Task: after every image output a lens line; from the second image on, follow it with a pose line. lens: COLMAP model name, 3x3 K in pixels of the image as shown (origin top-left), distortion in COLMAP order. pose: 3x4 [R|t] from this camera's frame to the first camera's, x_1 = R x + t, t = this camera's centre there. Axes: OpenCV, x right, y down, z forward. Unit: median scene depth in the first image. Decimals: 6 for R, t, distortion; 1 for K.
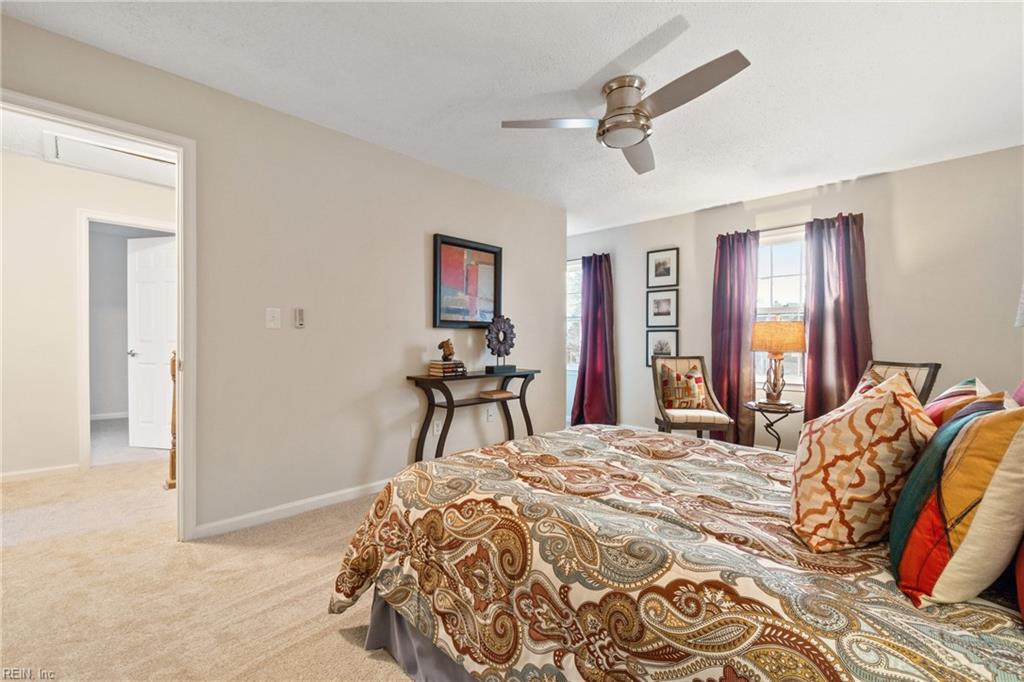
lens RADIAL K [[441.7, 0, 508.4], [0, 441.7, 346.5], [0, 0, 1]] dist [-0.009191, 0.000275]
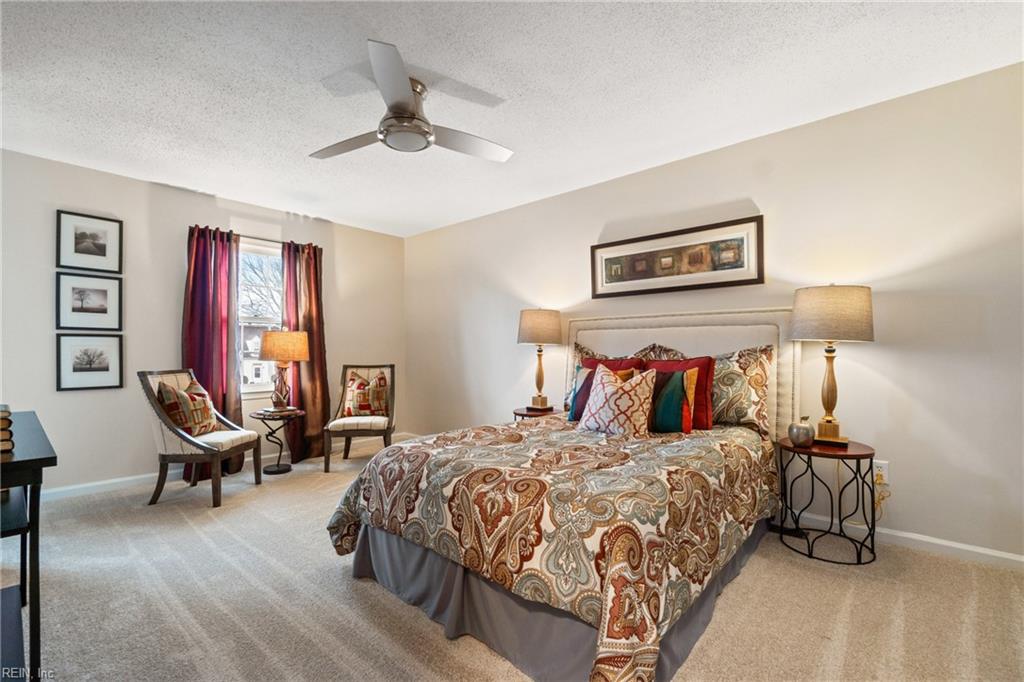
lens RADIAL K [[441.7, 0, 508.4], [0, 441.7, 337.8], [0, 0, 1]] dist [-0.009191, 0.000275]
pose [[-0.063614, 0.017531, 0.997821, -1.019976], [0.009807, 0.999808, -0.016941, -0.041478], [-0.997926, 0.008708, -0.063773, 1.158940]]
